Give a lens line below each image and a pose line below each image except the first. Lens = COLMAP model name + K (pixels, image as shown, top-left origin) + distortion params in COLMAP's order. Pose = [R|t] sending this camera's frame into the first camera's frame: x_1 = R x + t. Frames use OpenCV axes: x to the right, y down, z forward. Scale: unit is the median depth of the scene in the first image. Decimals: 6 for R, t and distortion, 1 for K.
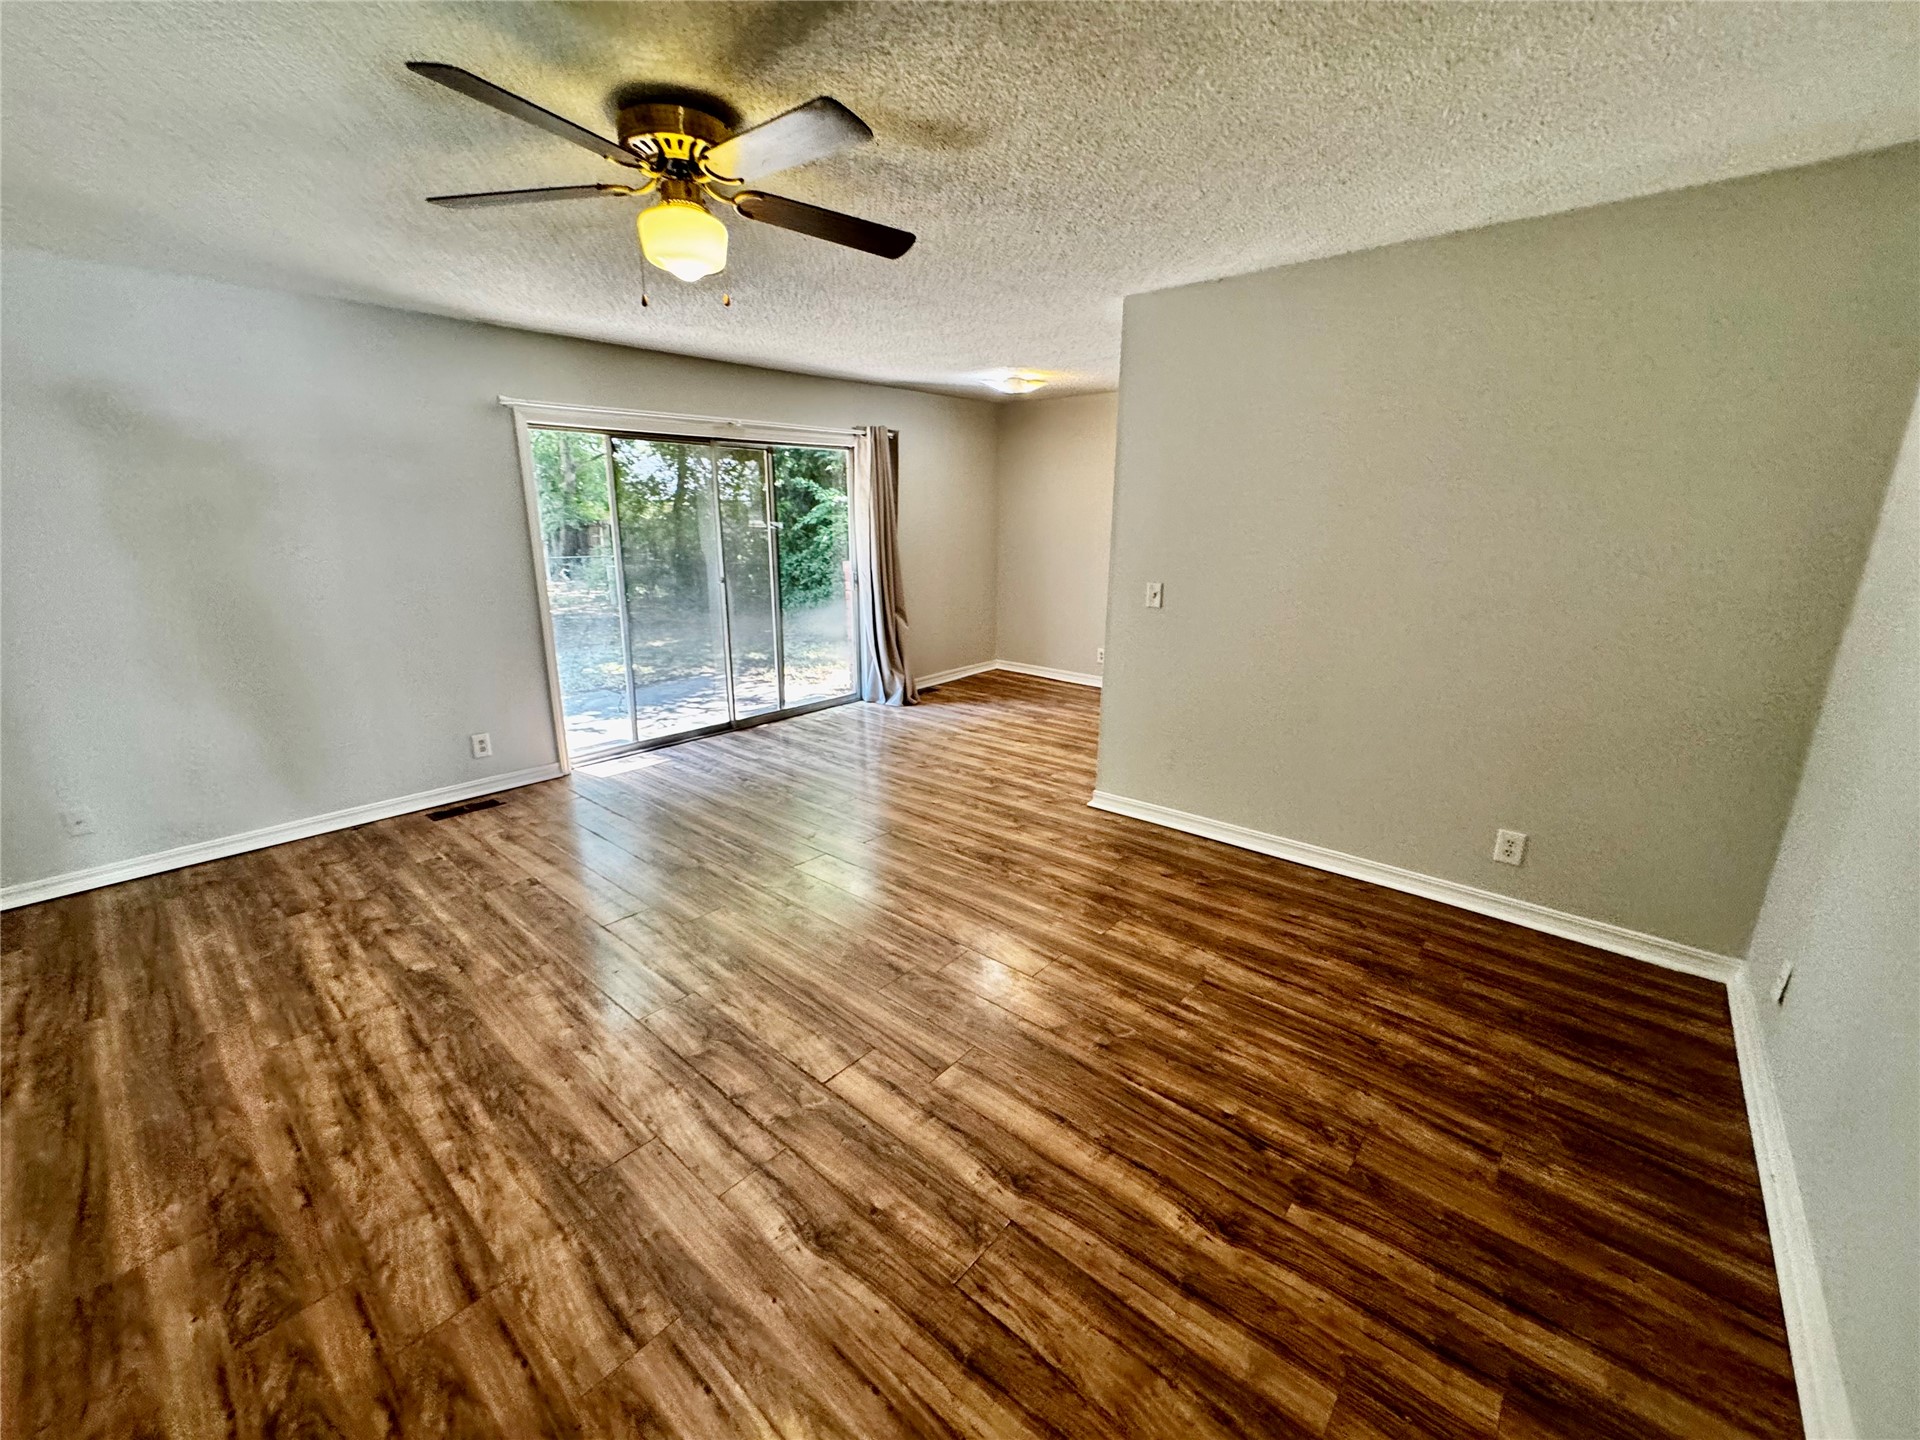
lens RADIAL K [[770.6, 0, 954.9], [0, 770.6, 718.7], [0, 0, 1]] dist [-0.002088, -0.000269]
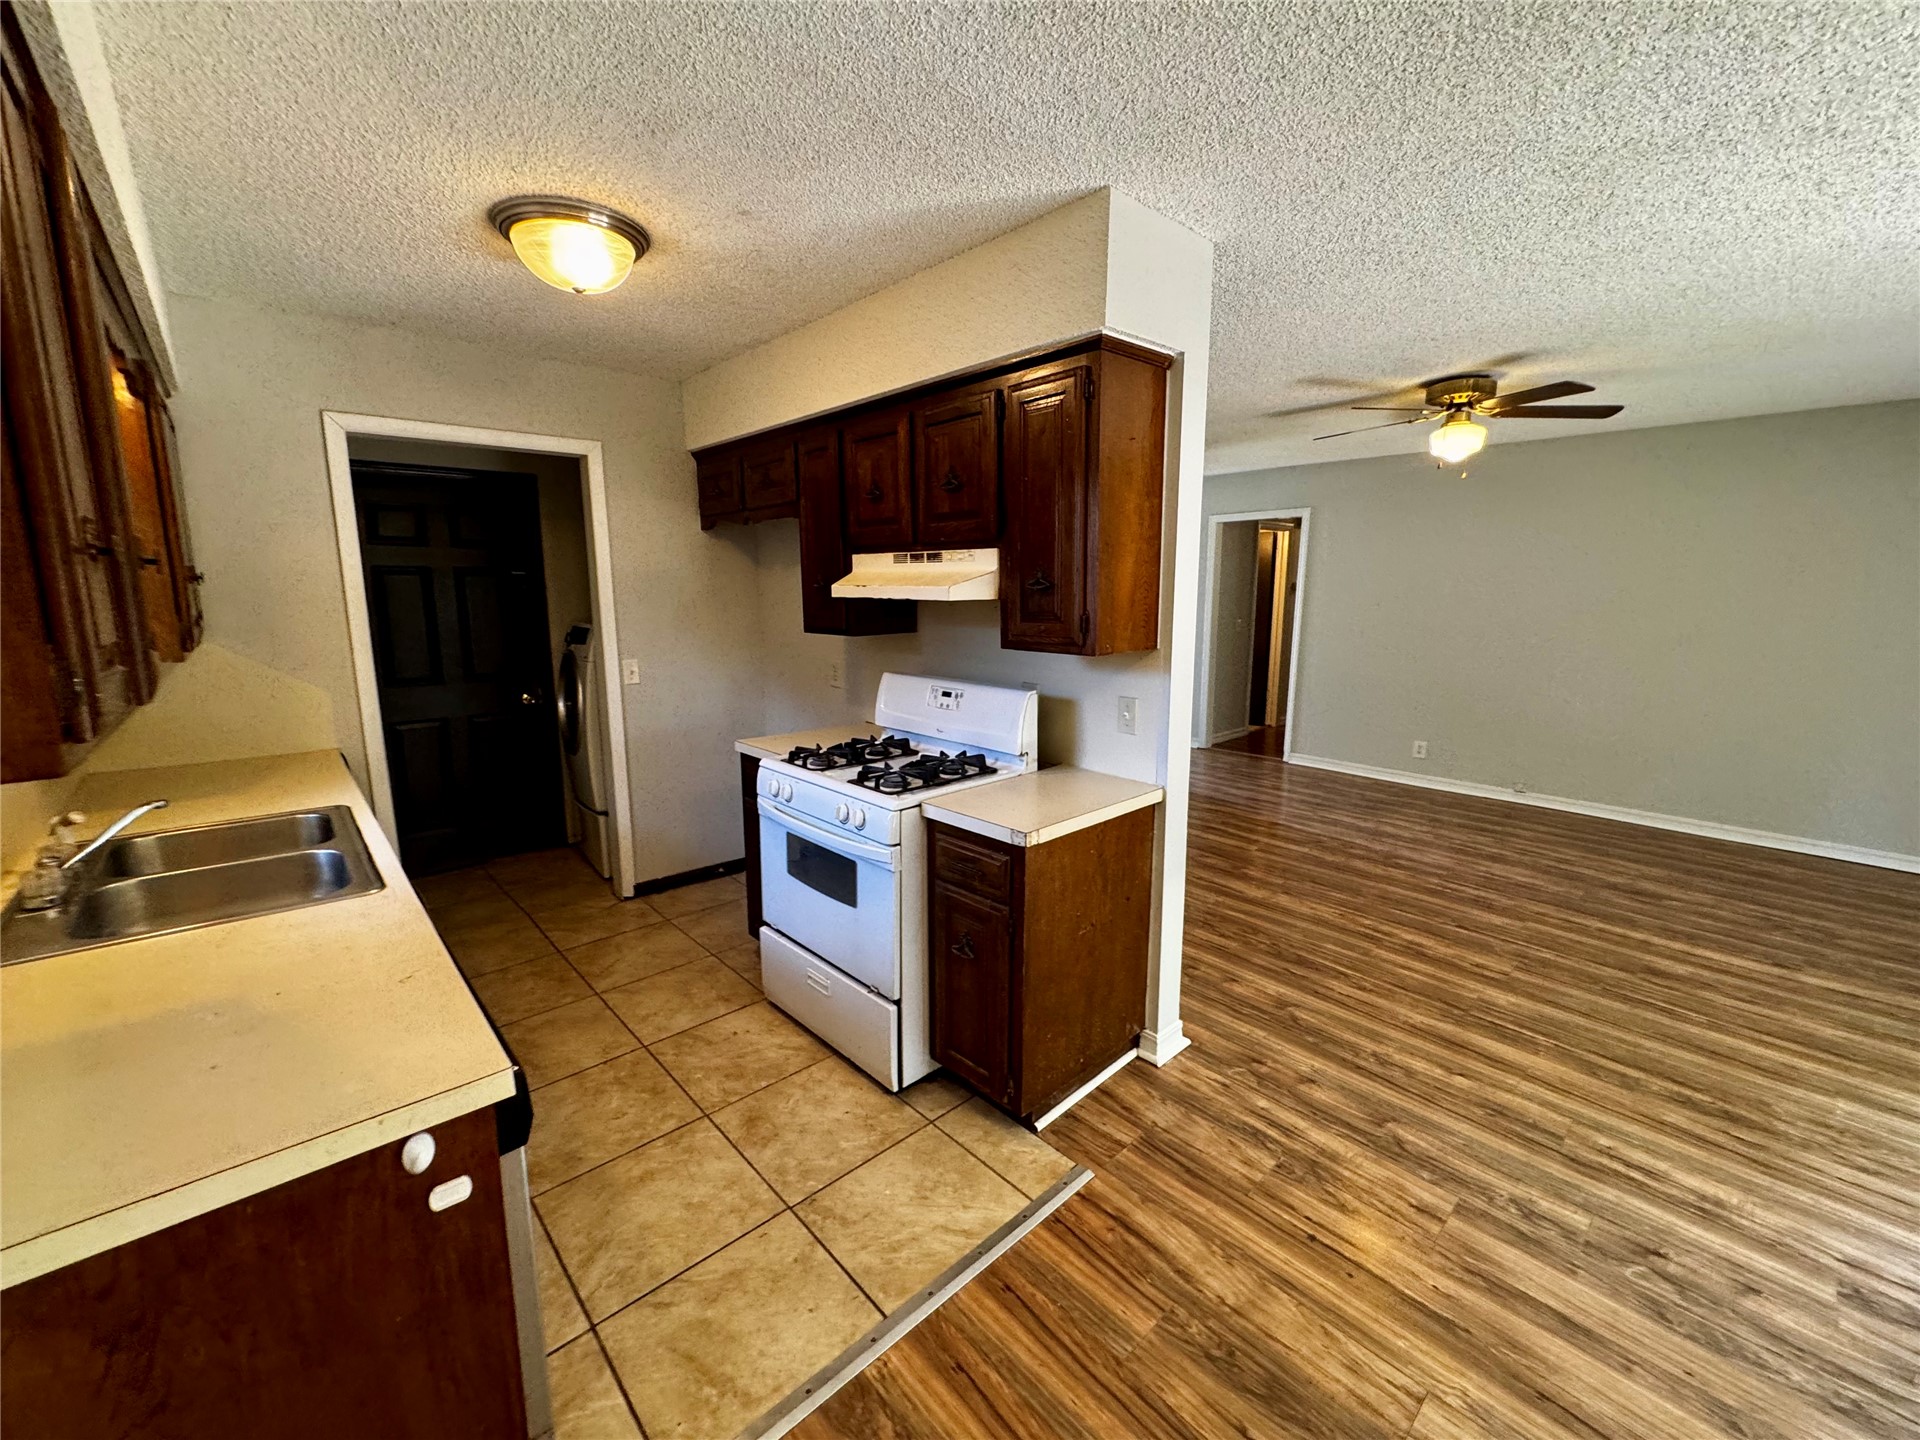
lens RADIAL K [[769.9, 0, 957.0], [0, 769.9, 719.0], [0, 0, 1]] dist [-0.001792, 0.000602]
pose [[-0.993504, -0.020192, 0.111995, 0.428520], [0.028481, 0.908693, 0.416492, -0.569047], [-0.110179, 0.416976, -0.902215, 2.136223]]
